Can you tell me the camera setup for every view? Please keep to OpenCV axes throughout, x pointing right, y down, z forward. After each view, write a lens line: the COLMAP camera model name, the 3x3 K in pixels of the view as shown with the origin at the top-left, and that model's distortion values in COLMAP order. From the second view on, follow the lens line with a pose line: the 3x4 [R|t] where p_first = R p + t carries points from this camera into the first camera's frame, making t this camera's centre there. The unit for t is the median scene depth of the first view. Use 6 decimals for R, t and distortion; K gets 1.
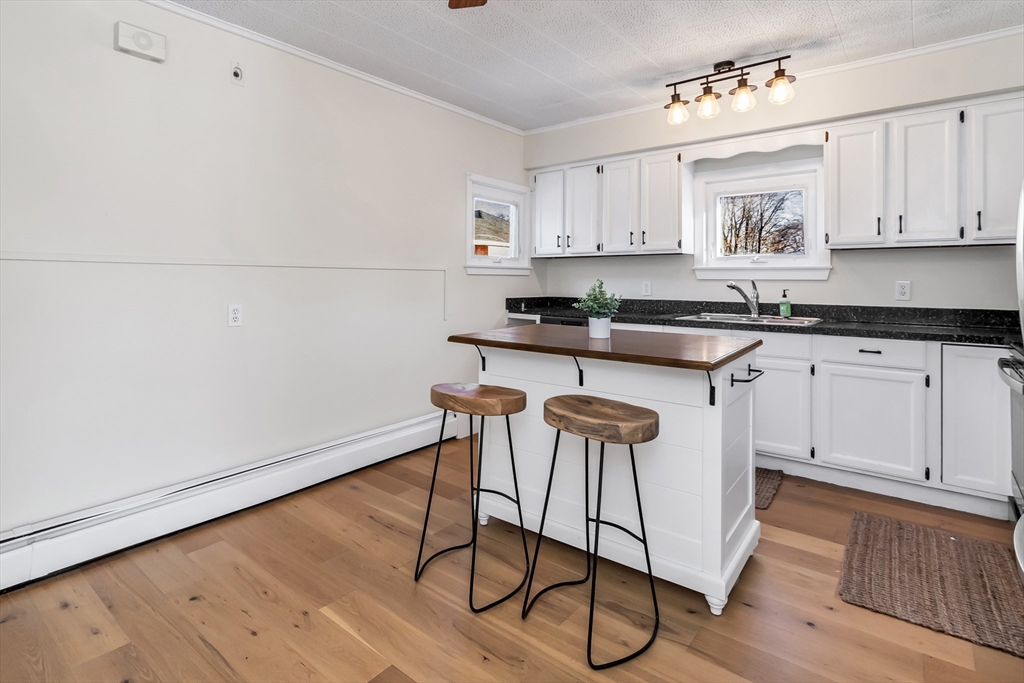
lens RADIAL K [[498.0, 0, 512.5], [0, 498.0, 277.9], [0, 0, 1]] dist [0.000101, -0.000057]
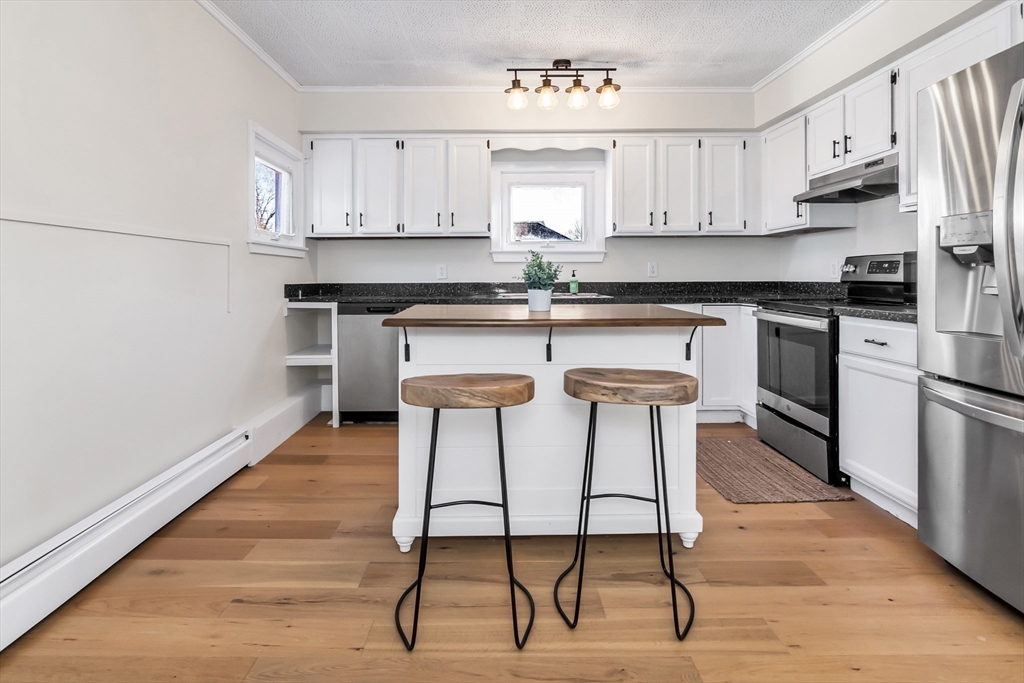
lens RADIAL K [[483.4, 0, 509.3], [0, 483.4, 276.9], [0, 0, 1]] dist [-0.001557, -0.000399]
pose [[0.792577, -0.006989, 0.609732, -0.315565], [0.001709, 0.999956, 0.009241, 0.033614], [-0.609769, -0.006282, 0.792554, 0.219817]]
